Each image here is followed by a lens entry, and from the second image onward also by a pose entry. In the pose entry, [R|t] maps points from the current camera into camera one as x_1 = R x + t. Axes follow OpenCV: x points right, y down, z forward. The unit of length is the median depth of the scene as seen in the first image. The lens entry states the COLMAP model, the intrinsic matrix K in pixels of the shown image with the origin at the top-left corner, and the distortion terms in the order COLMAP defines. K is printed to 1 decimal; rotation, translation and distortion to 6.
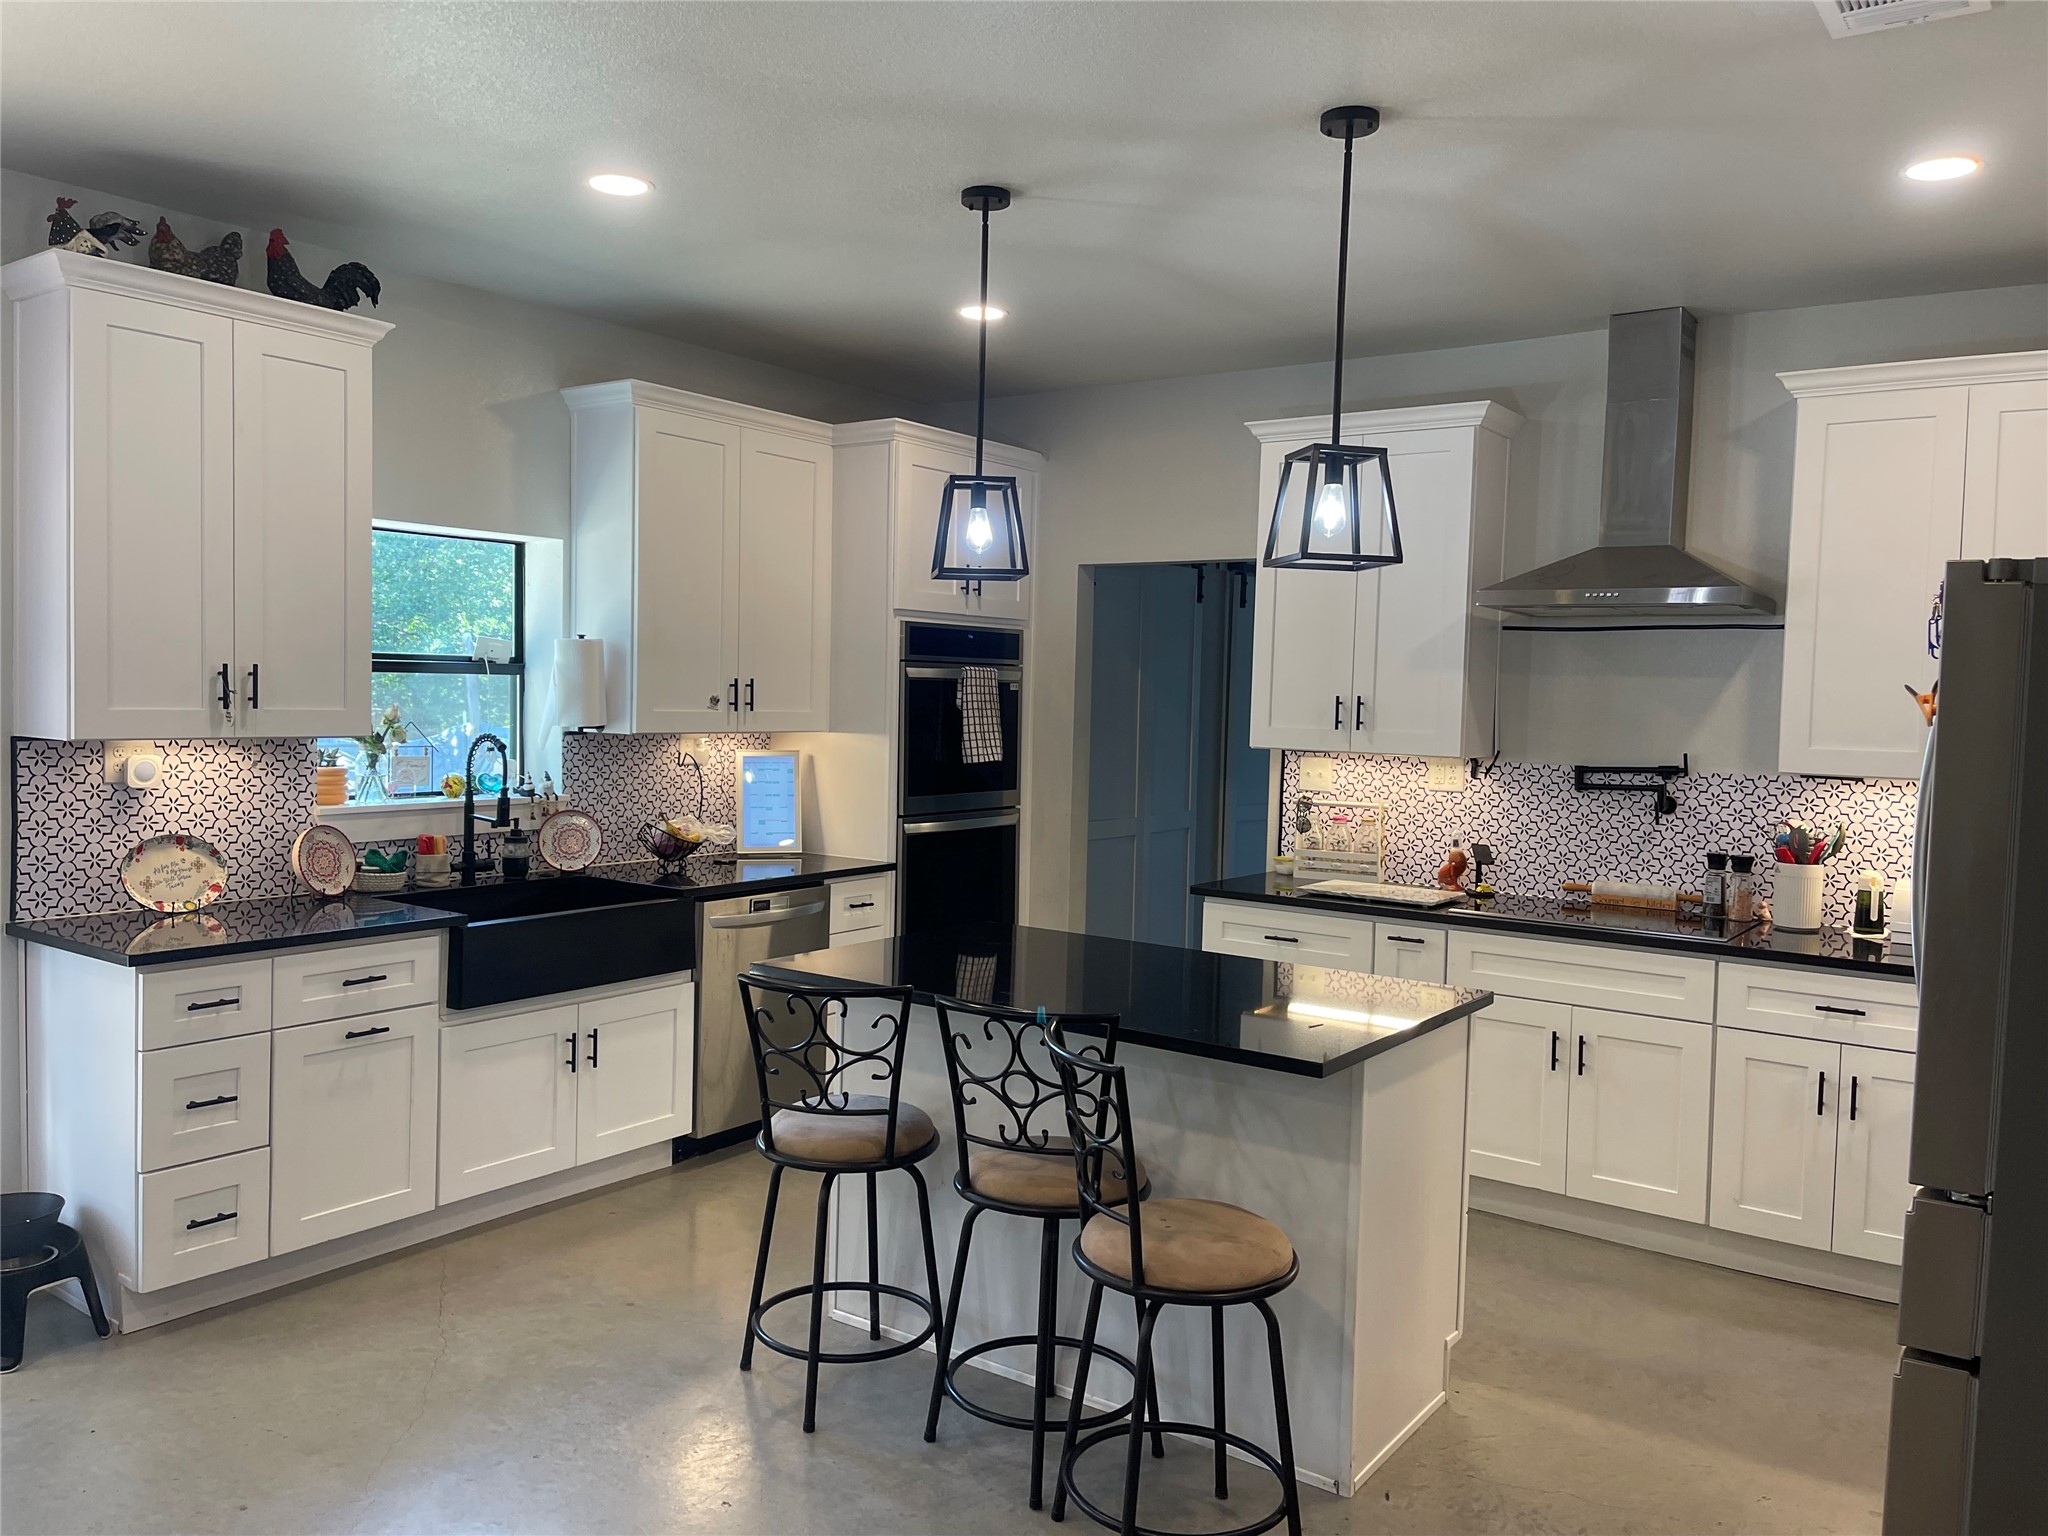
lens RADIAL K [[1533.0, 0, 1024.4], [0, 1533.0, 768.4], [0, 0, 1]] dist [0.021584, -0.025276]
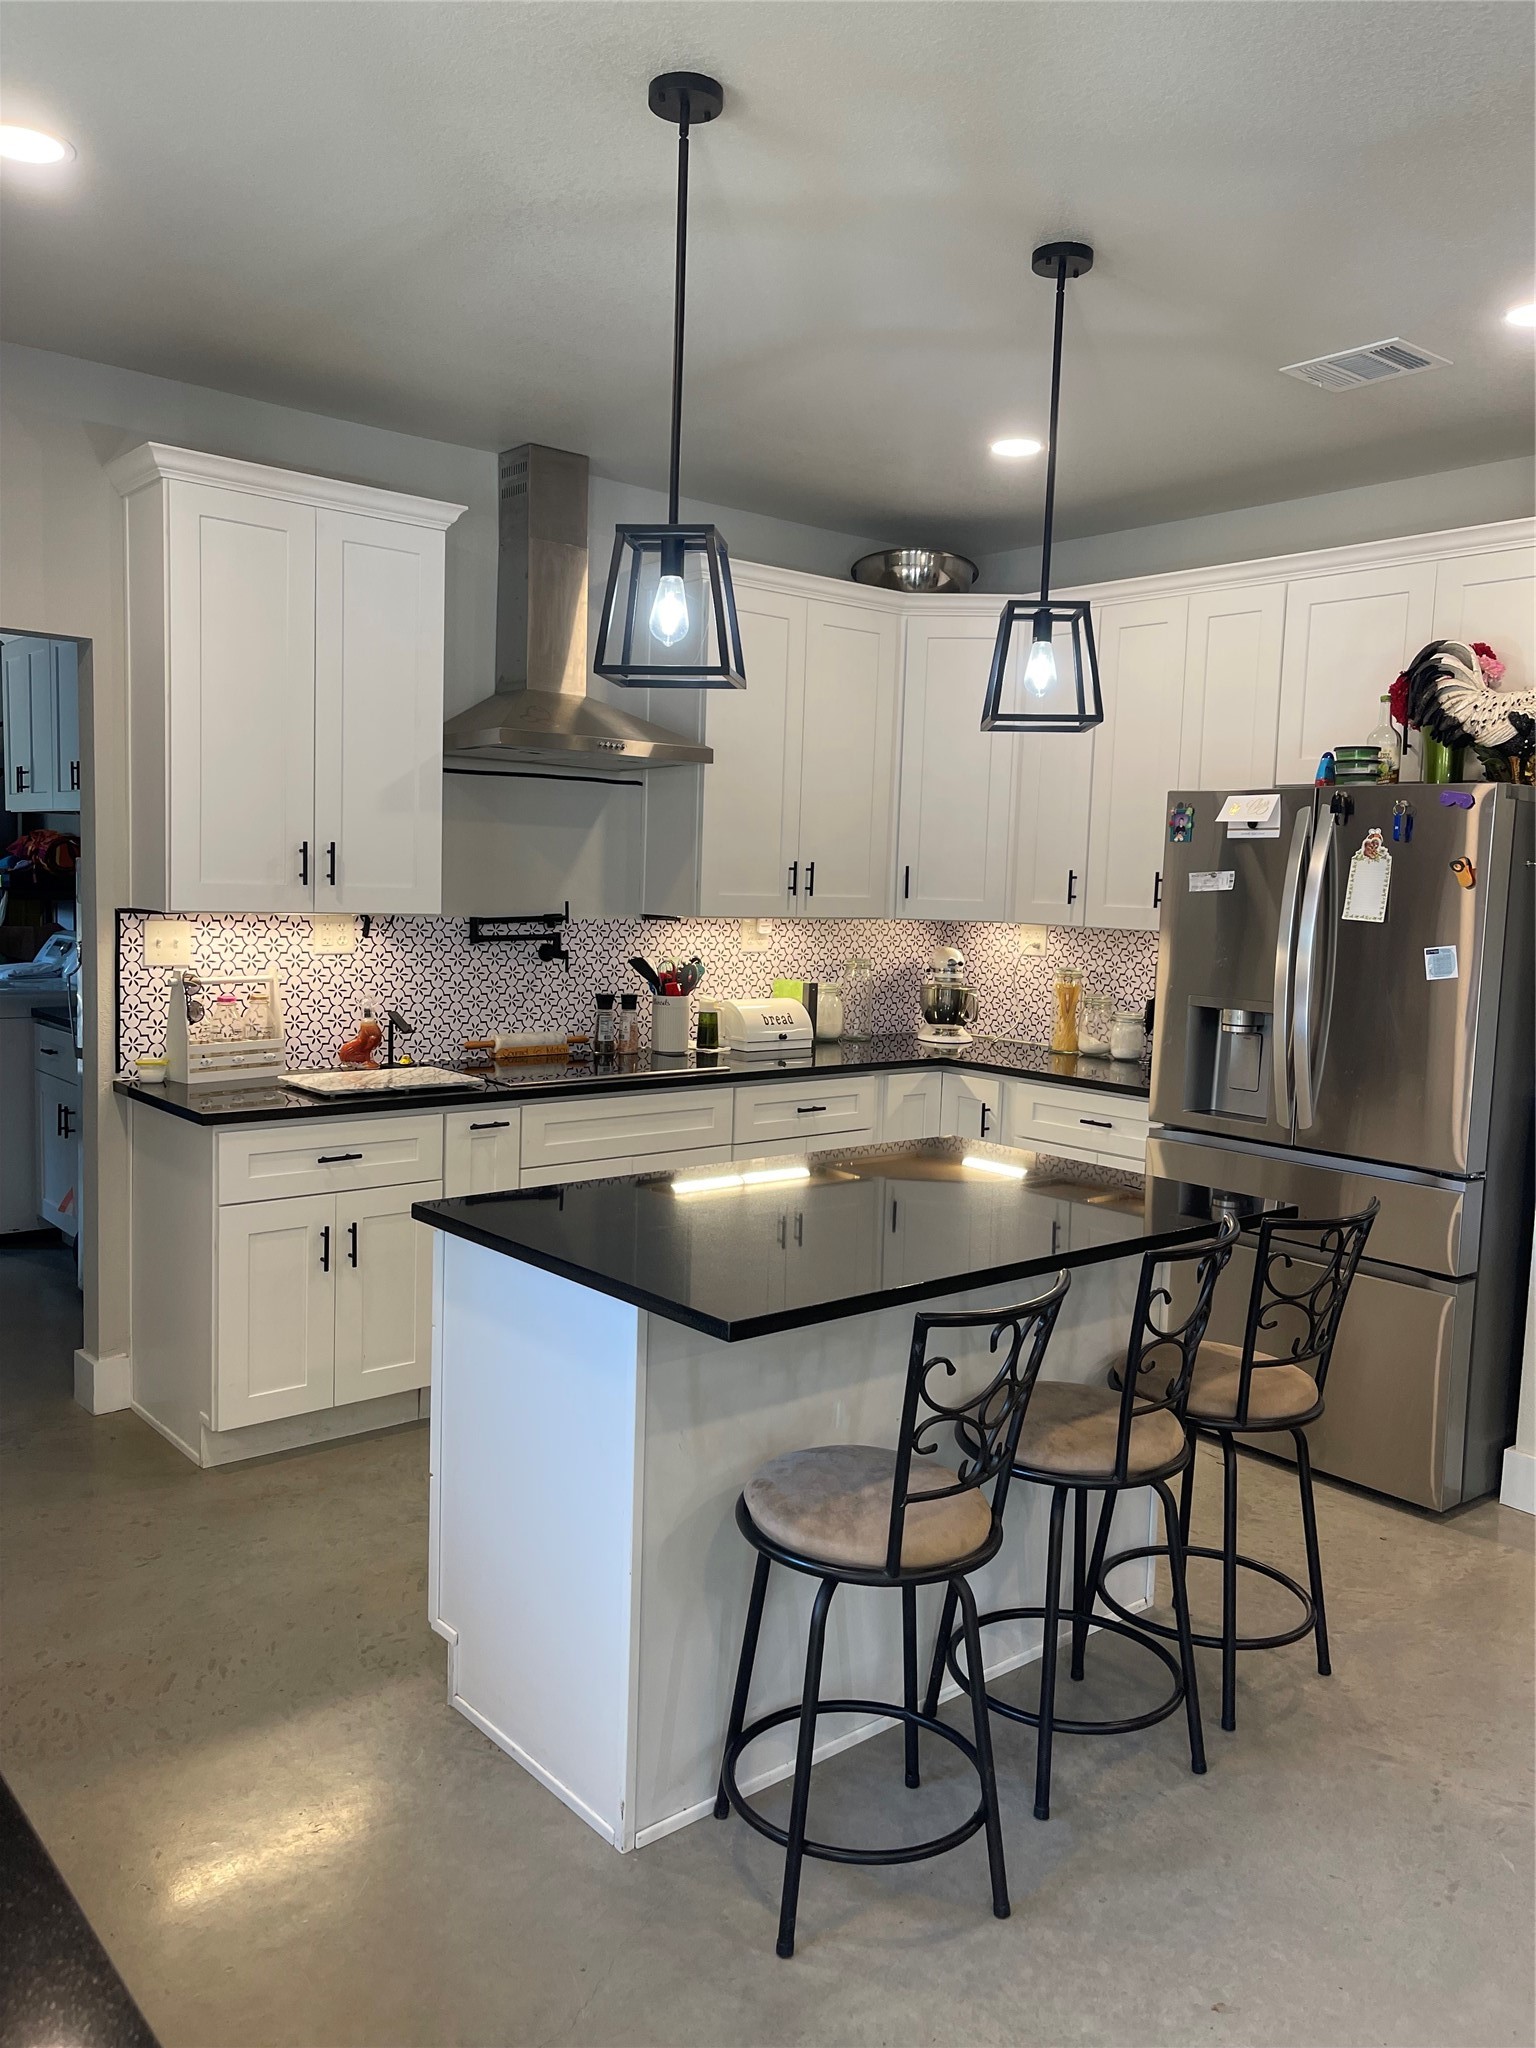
lens RADIAL K [[1533.0, 0, 772.1], [0, 1533.0, 1028.4], [0, 0, 1]] dist [0.021584, -0.025276]
pose [[0.242066, -0.116673, 0.963219, -0.521589], [0.023345, 0.993157, 0.114433, -0.038210], [-0.969979, -0.005214, 0.243133, 0.596982]]
